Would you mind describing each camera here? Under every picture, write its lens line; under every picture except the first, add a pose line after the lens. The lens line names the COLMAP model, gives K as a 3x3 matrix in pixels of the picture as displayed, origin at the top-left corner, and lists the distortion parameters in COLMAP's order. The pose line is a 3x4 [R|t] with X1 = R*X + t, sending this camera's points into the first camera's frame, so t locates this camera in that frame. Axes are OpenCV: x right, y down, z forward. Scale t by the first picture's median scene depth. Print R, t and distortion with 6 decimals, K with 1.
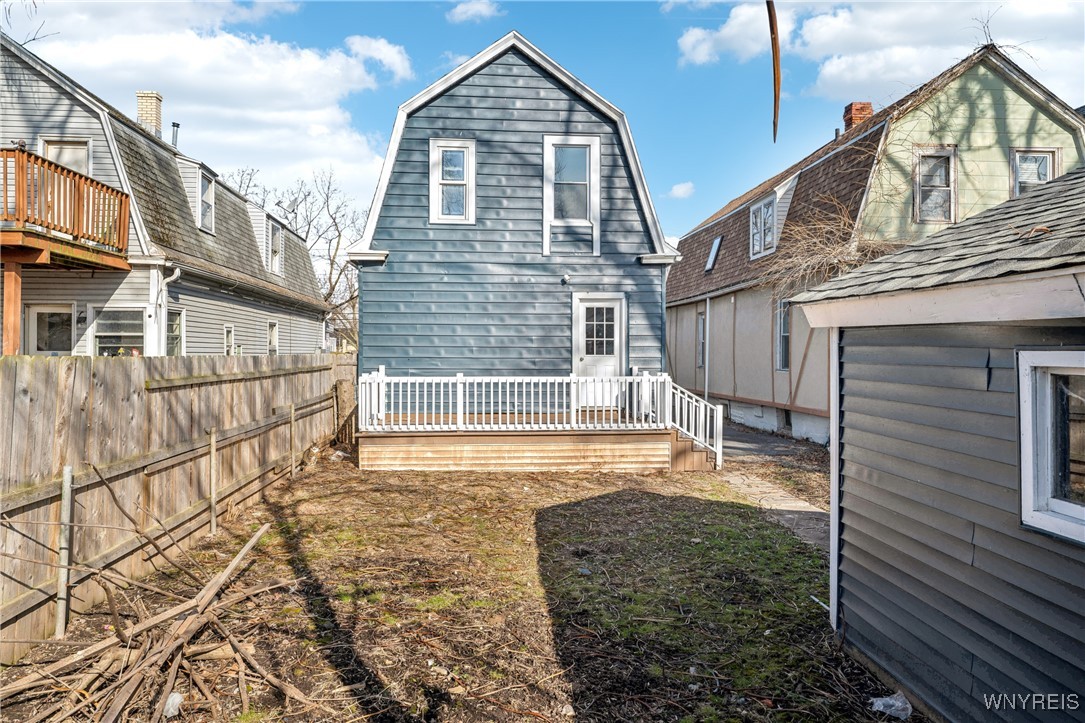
lens RADIAL K [[717.4, 0, 542.5], [0, 717.4, 361.5], [0, 0, 1]] dist [0.000178, -0.001156]
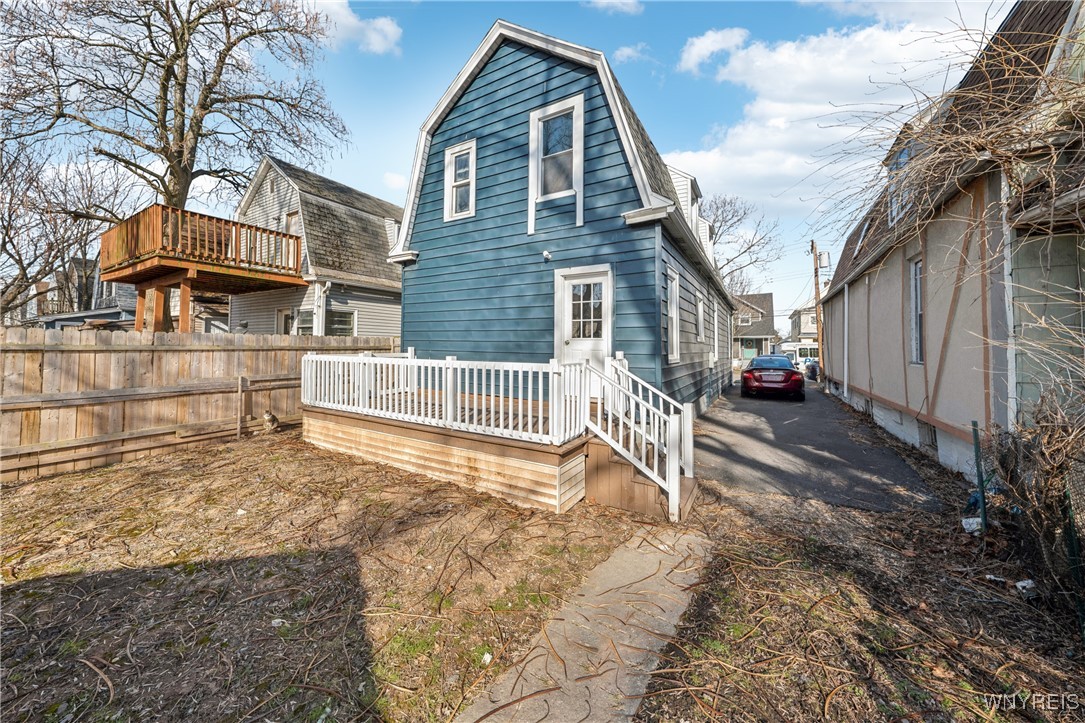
lens RADIAL K [[373.9, 0, 544.5], [0, 373.9, 337.2], [0, 0, 1]] dist [-0.001326, -0.000040]
pose [[0.814122, -0.006575, -0.580657, 0.309303], [-0.016613, 0.999263, -0.034608, 0.006474], [0.580457, 0.037822, 0.813412, 0.608455]]
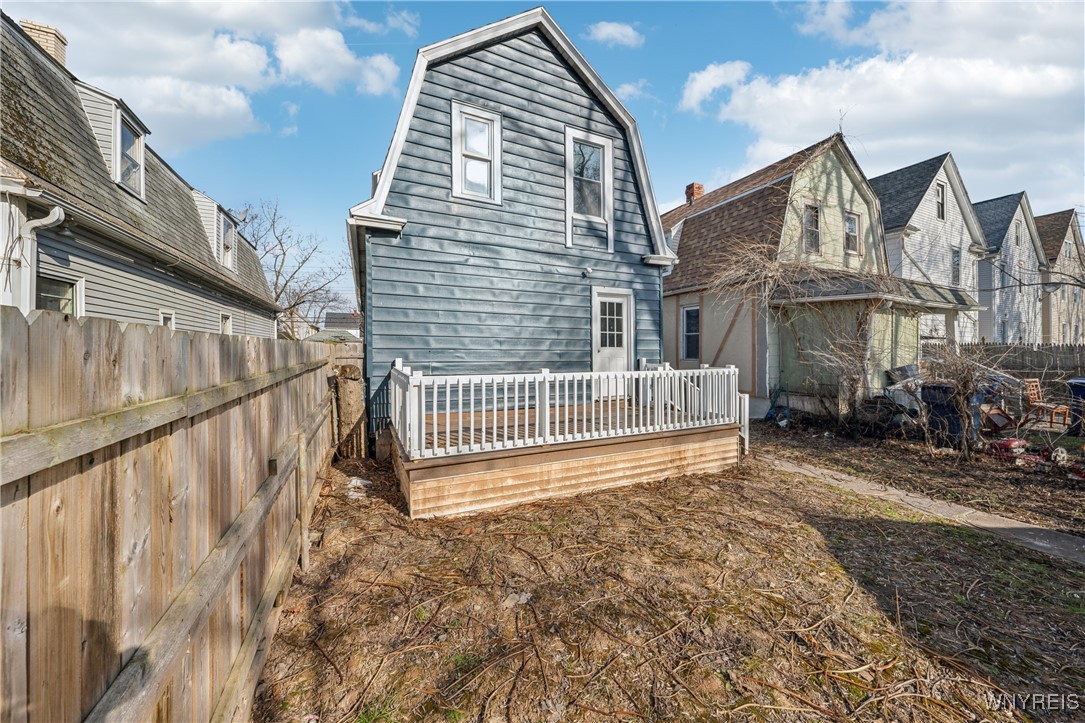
lens RADIAL K [[377.1, 0, 538.3], [0, 377.1, 357.8], [0, 0, 1]] dist [-0.013606, 0.003685]
pose [[0.937872, -0.002929, 0.346970, -0.216232], [0.000045, 0.999965, 0.008318, 0.001304], [-0.346982, -0.007785, 0.937839, 0.523594]]
